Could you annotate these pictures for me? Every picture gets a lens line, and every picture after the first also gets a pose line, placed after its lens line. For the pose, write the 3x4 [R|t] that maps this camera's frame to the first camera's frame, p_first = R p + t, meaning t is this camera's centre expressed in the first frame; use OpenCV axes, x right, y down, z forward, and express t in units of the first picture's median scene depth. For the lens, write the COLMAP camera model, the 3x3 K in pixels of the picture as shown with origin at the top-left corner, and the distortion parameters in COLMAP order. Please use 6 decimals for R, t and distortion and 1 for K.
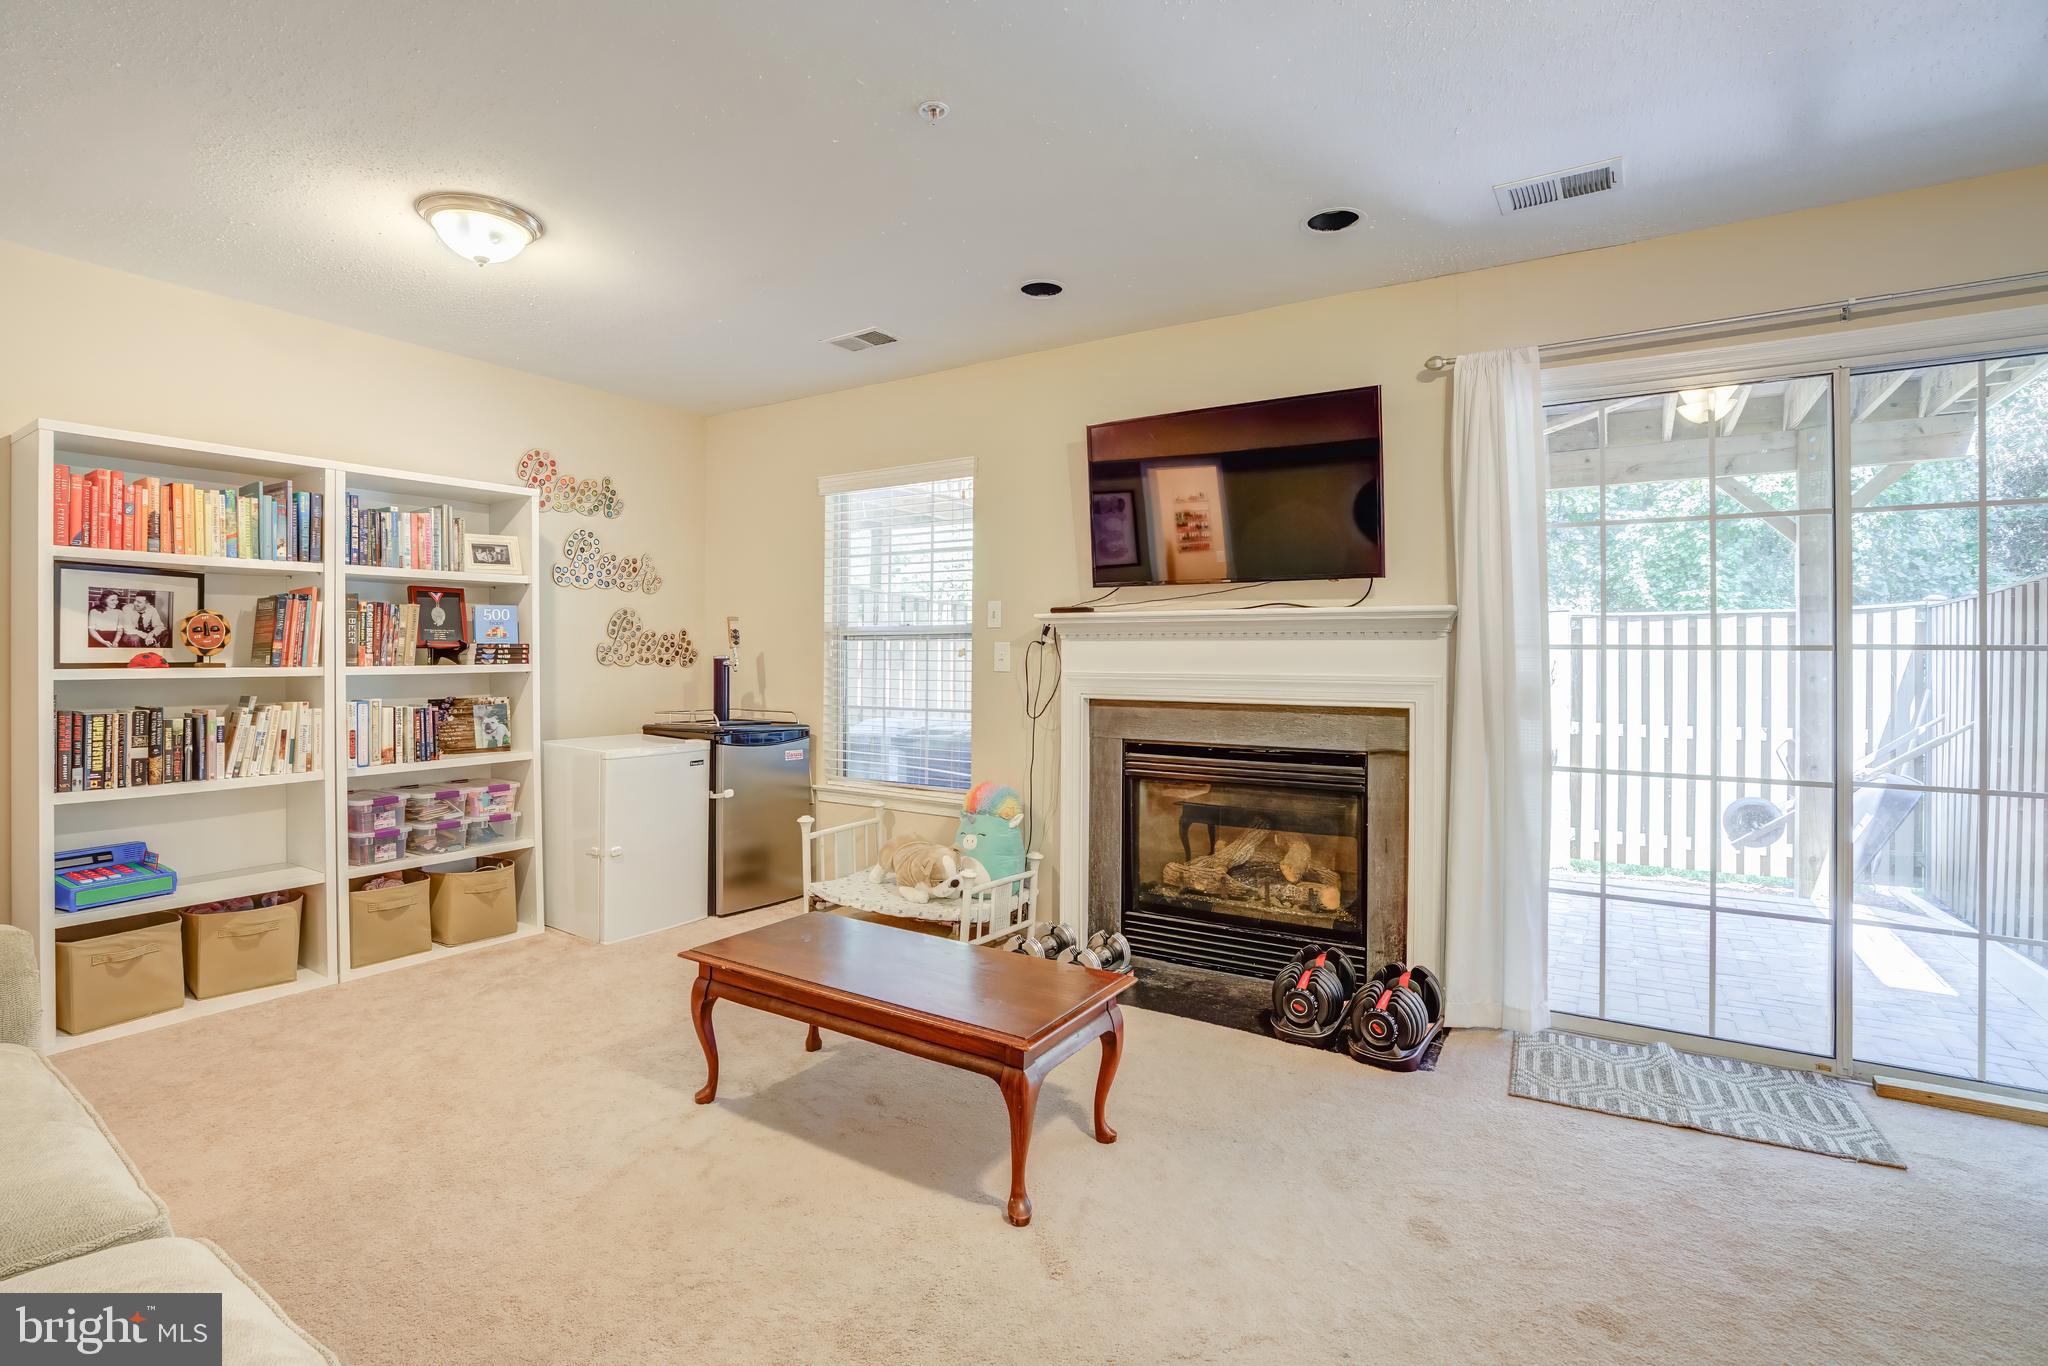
lens RADIAL K [[941.3, 0, 992.2], [0, 941.3, 645.9], [0, 0, 1]] dist [-0.043743, 0.007963]
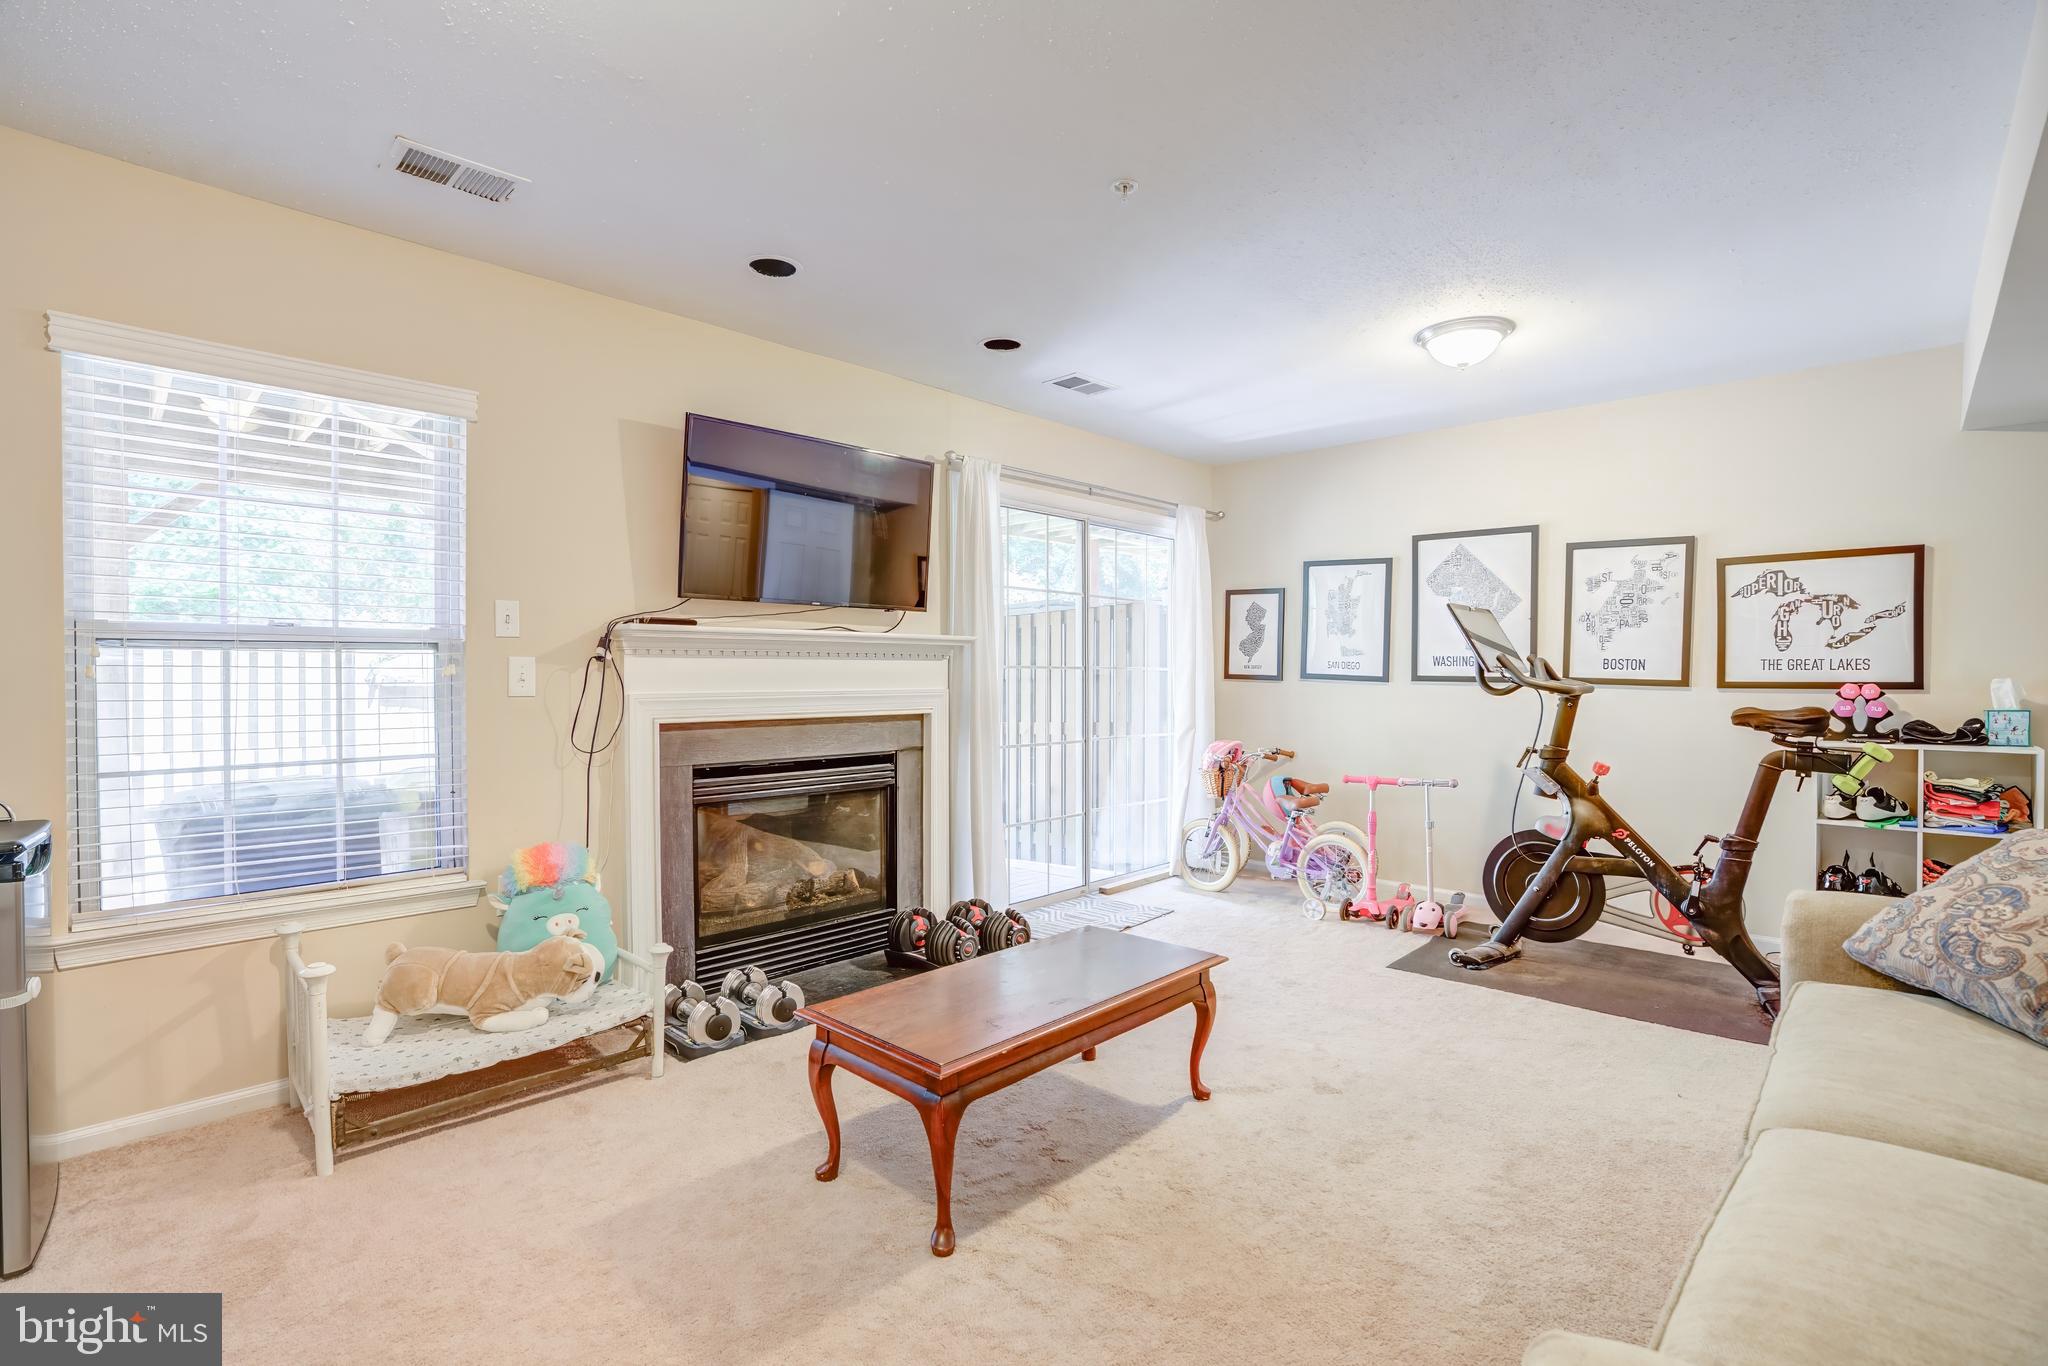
lens RADIAL K [[941.3, 0, 1014.4], [0, 941.3, 688.7], [0, 0, 1]] dist [-0.043743, 0.007963]
pose [[0.193390, -0.022098, 0.980873, -0.716286], [-0.013420, 0.999593, 0.025165, -0.002556], [-0.981030, -0.018030, 0.193015, 0.542094]]
